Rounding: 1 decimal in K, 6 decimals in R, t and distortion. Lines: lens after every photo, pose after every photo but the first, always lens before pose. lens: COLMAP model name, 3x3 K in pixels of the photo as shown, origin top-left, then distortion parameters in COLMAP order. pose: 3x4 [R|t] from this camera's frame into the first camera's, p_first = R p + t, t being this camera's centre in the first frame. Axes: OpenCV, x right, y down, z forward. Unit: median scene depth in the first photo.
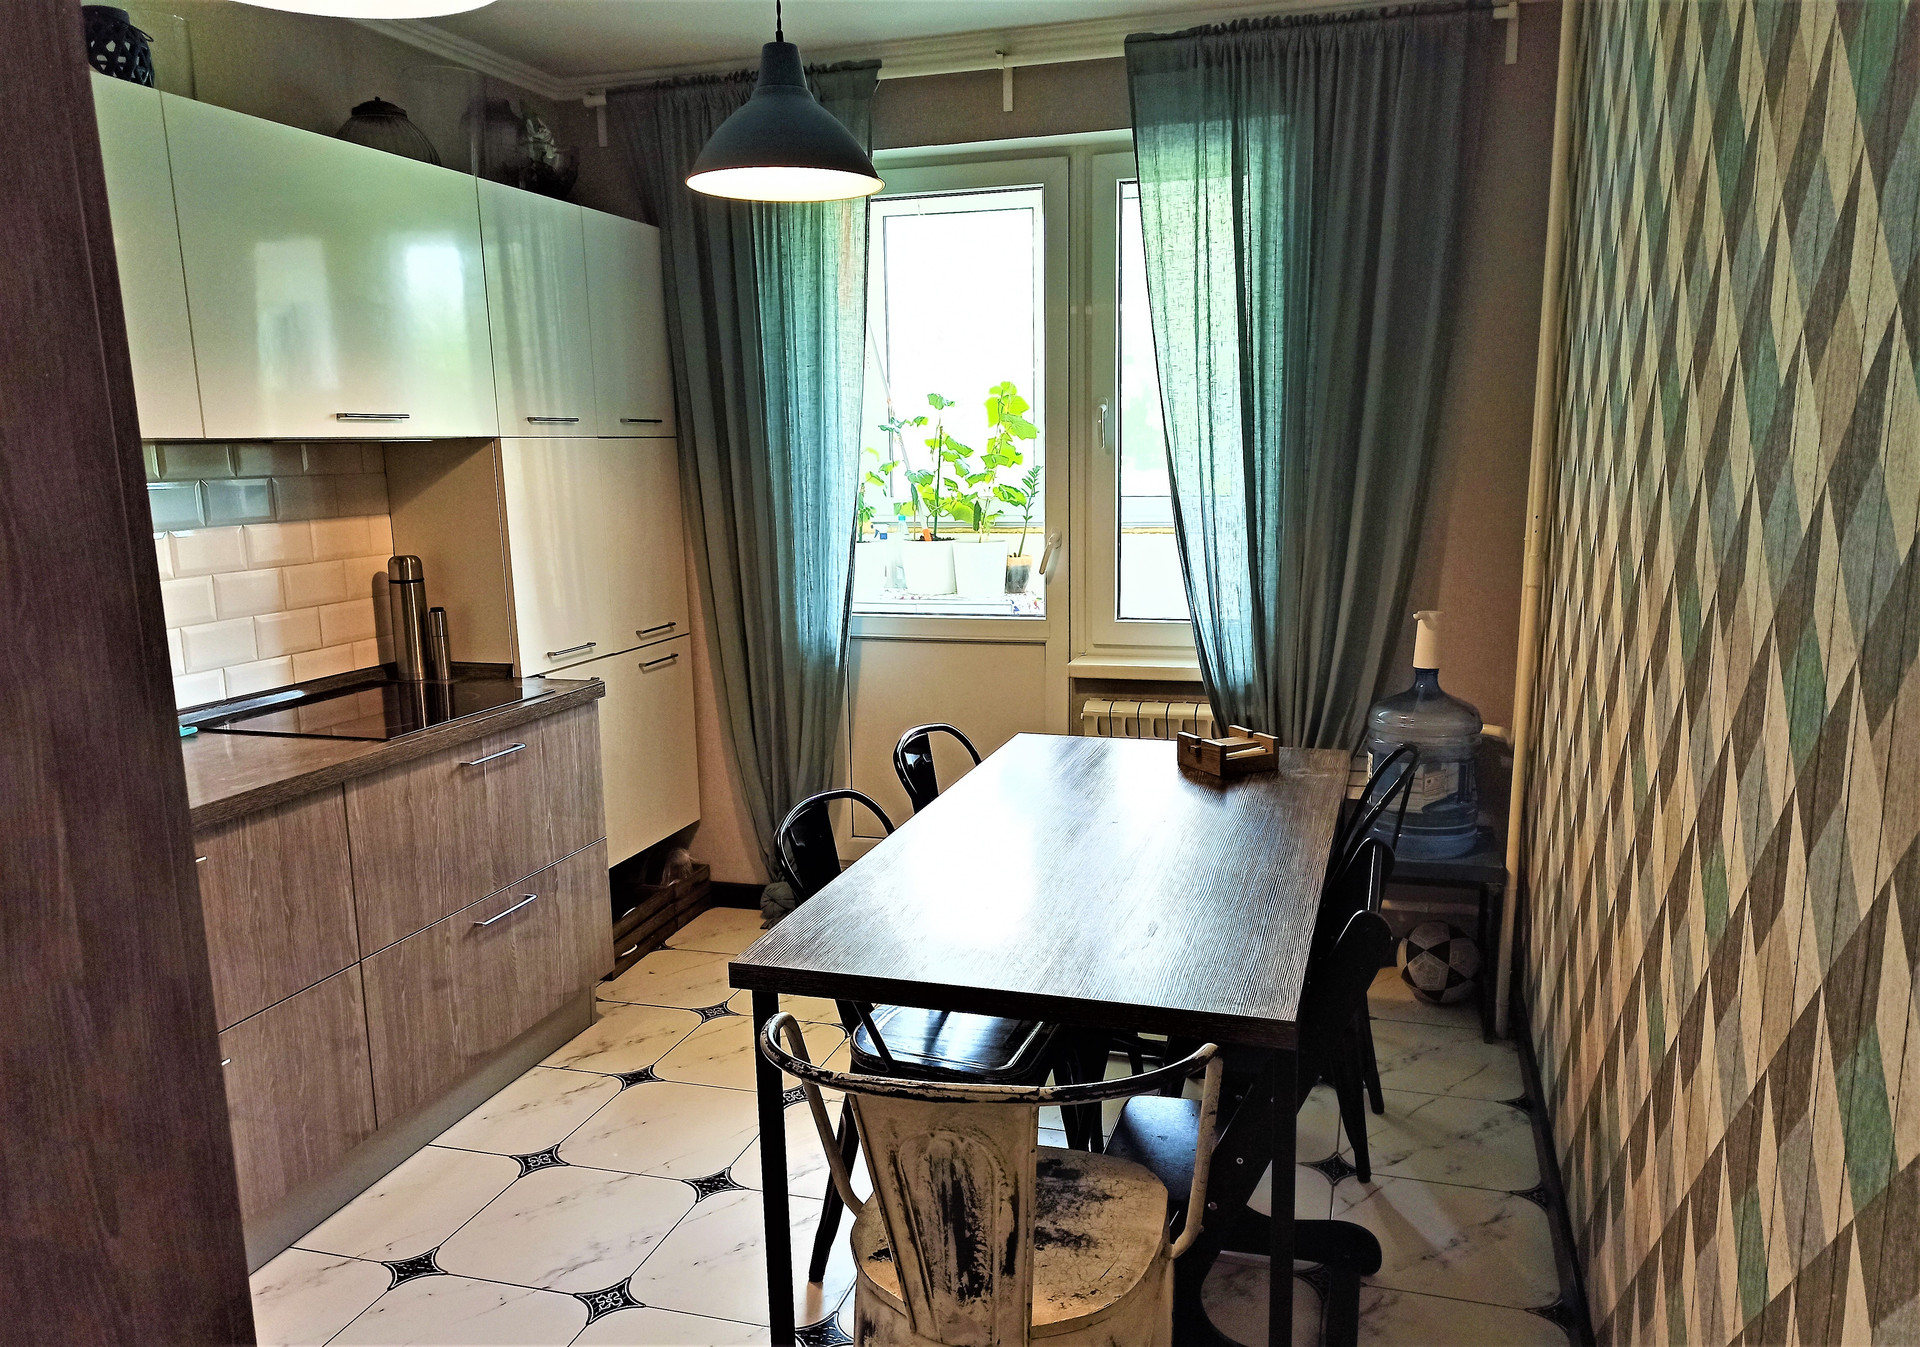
lens RADIAL K [[1393.9, 0, 967.3], [0, 1393.9, 681.3], [0, 0, 1]] dist [0.022910, -0.001417]
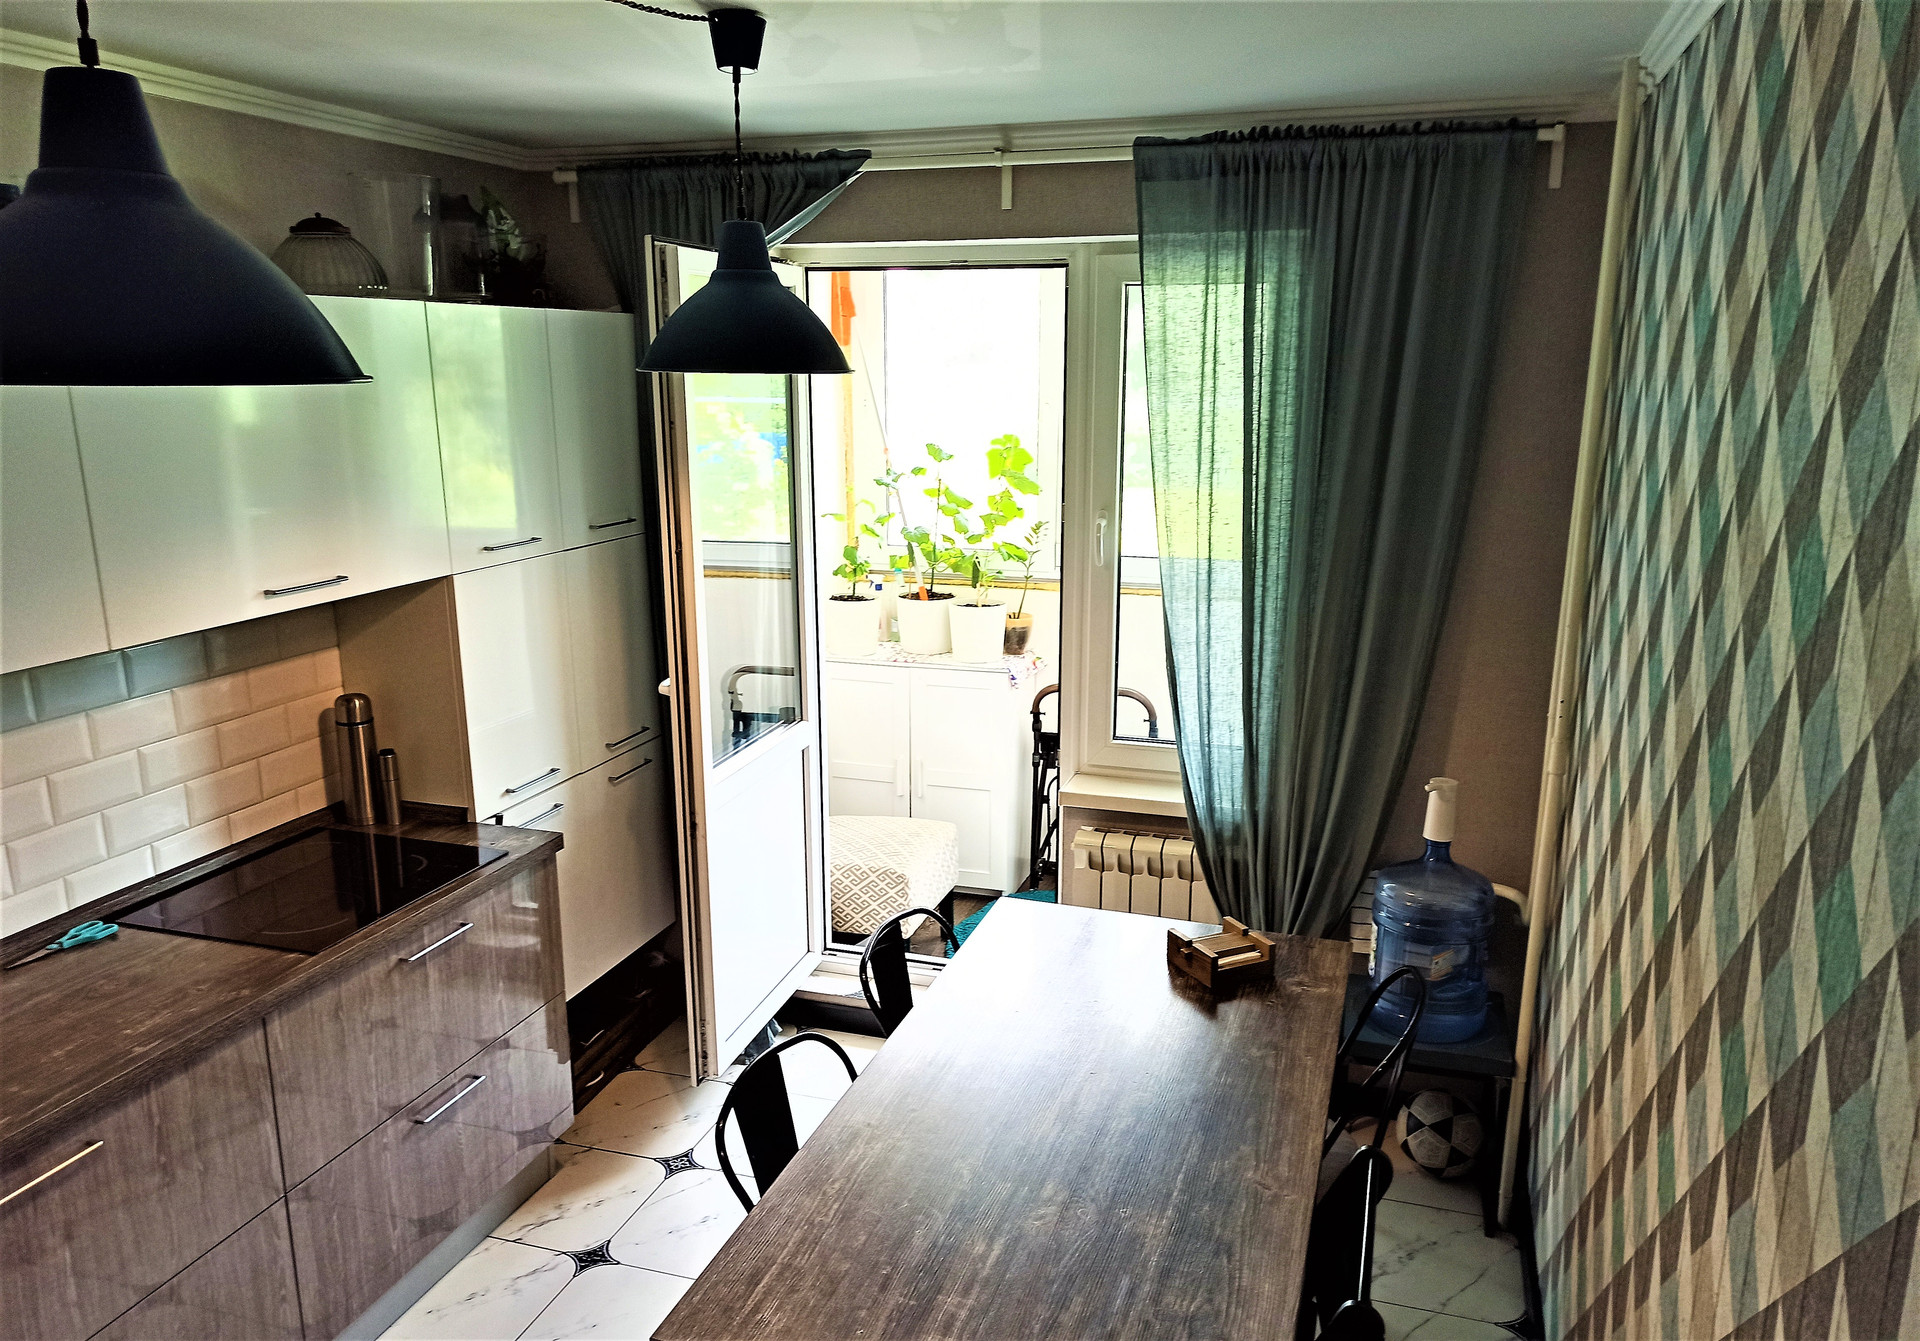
lens RADIAL K [[1381.7, 0, 965.6], [0, 1381.7, 672.0], [0, 0, 1]] dist [0.027862, -0.043749]
pose [[0.999748, 0.019890, -0.010398, 0.018796], [-0.019323, 0.998461, 0.051978, -0.158402], [0.011416, -0.051764, 0.998594, 0.073679]]
